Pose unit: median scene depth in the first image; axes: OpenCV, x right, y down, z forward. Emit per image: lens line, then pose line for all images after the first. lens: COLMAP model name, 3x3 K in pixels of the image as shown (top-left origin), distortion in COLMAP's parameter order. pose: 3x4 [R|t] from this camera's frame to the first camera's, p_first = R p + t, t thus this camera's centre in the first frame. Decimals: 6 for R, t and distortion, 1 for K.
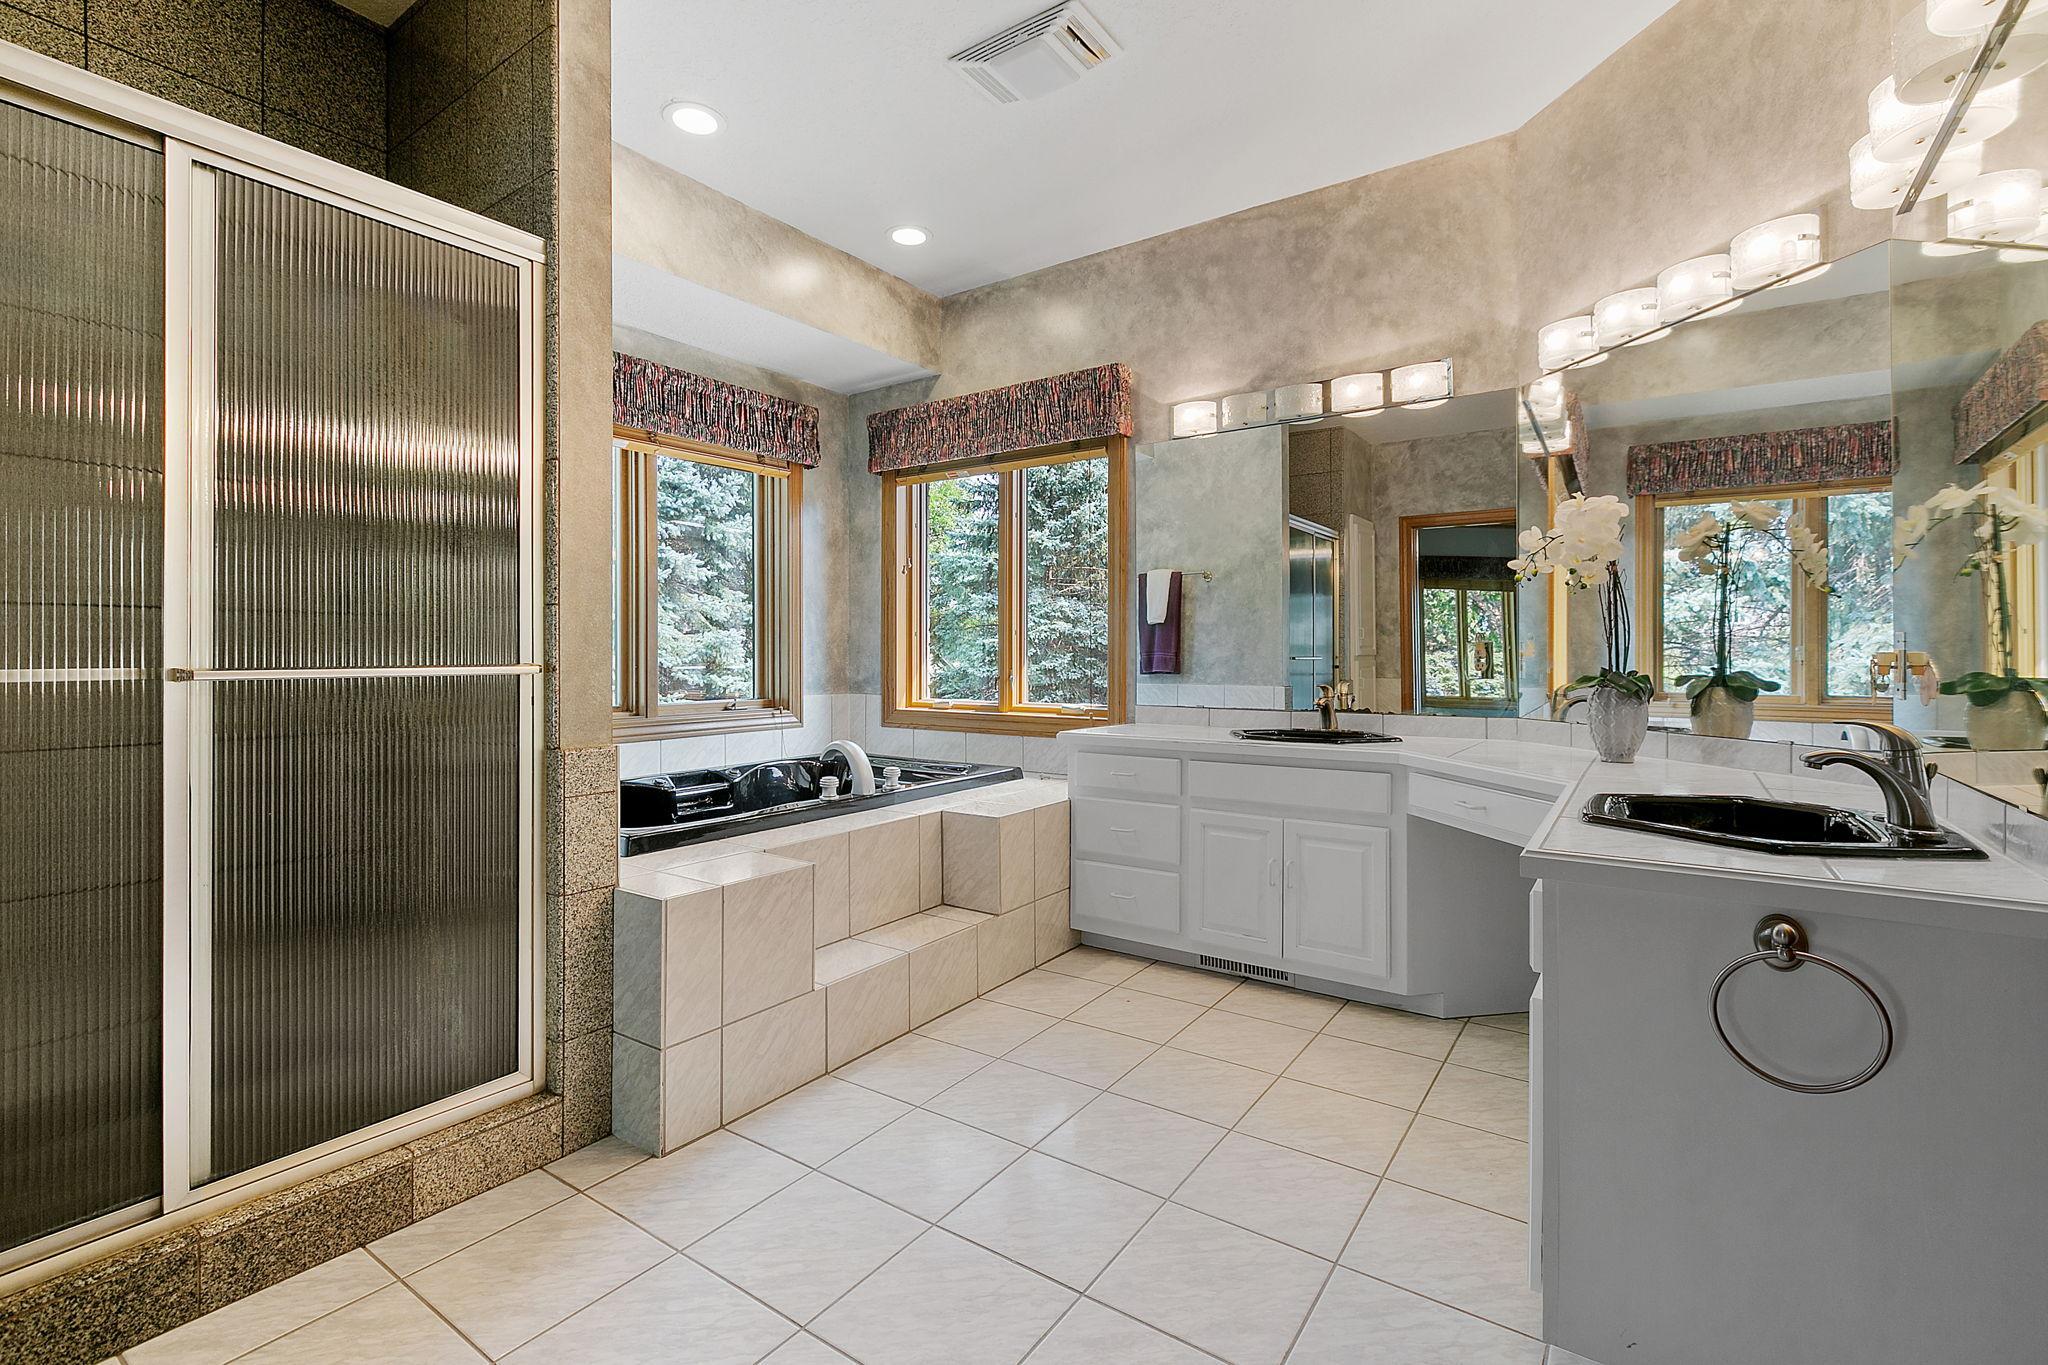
lens RADIAL K [[912.4, 0, 1007.3], [0, 912.4, 663.4], [0, 0, 1]] dist [-0.004209, -0.001347]
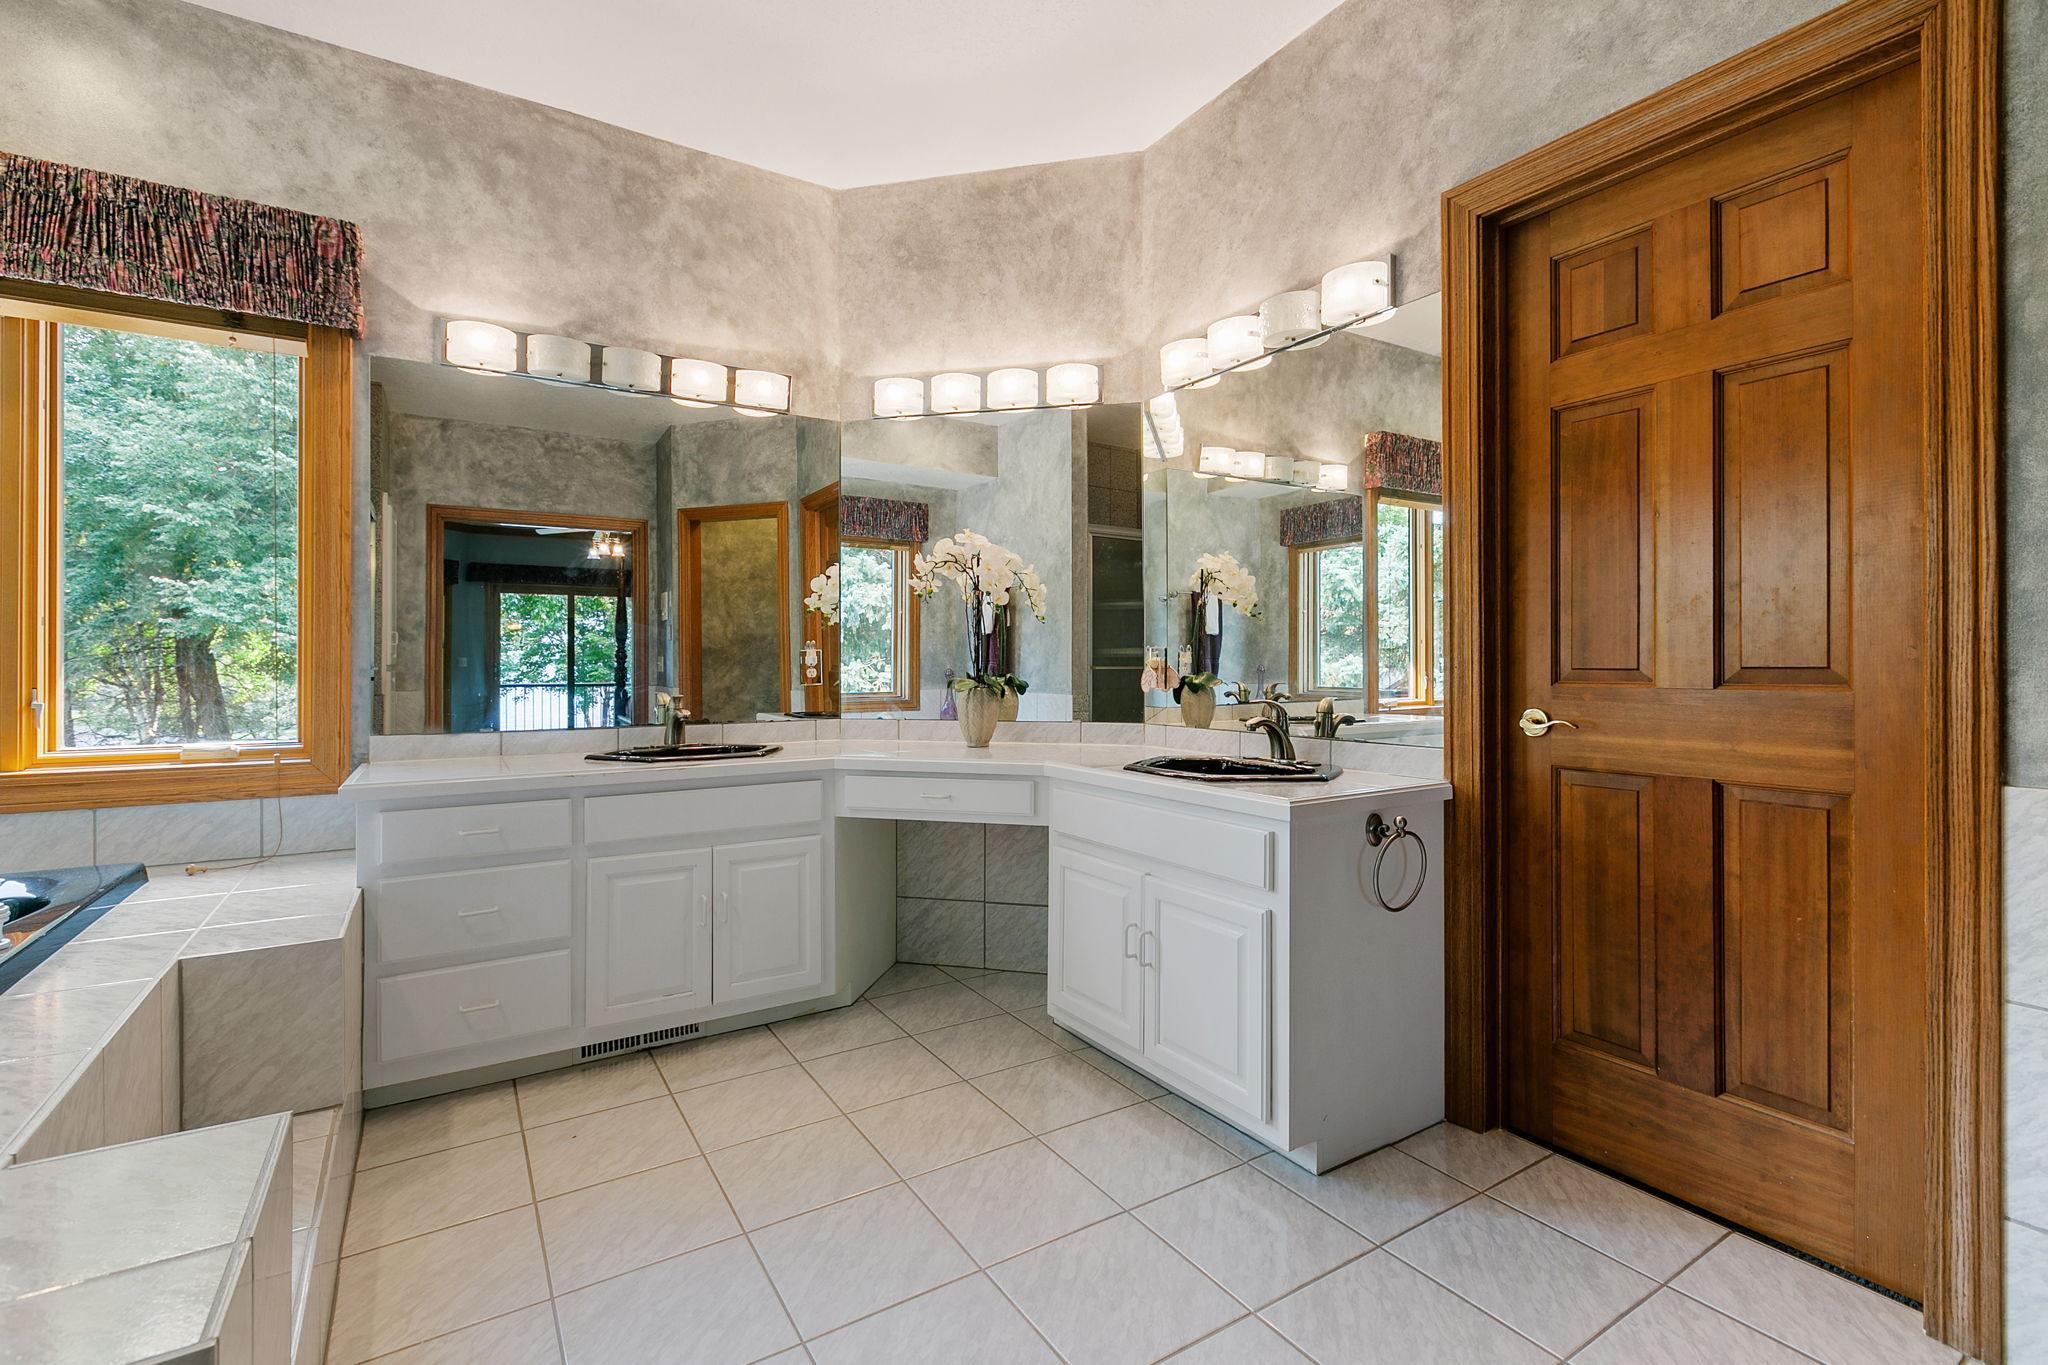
lens RADIAL K [[912.4, 0, 1011.1], [0, 912.4, 670.2], [0, 0, 1]] dist [-0.004209, -0.001347]
pose [[0.381720, -0.007344, 0.924249, -0.352959], [0.008609, 0.999953, 0.004390, -0.002469], [-0.924238, 0.006281, 0.381766, 0.347398]]
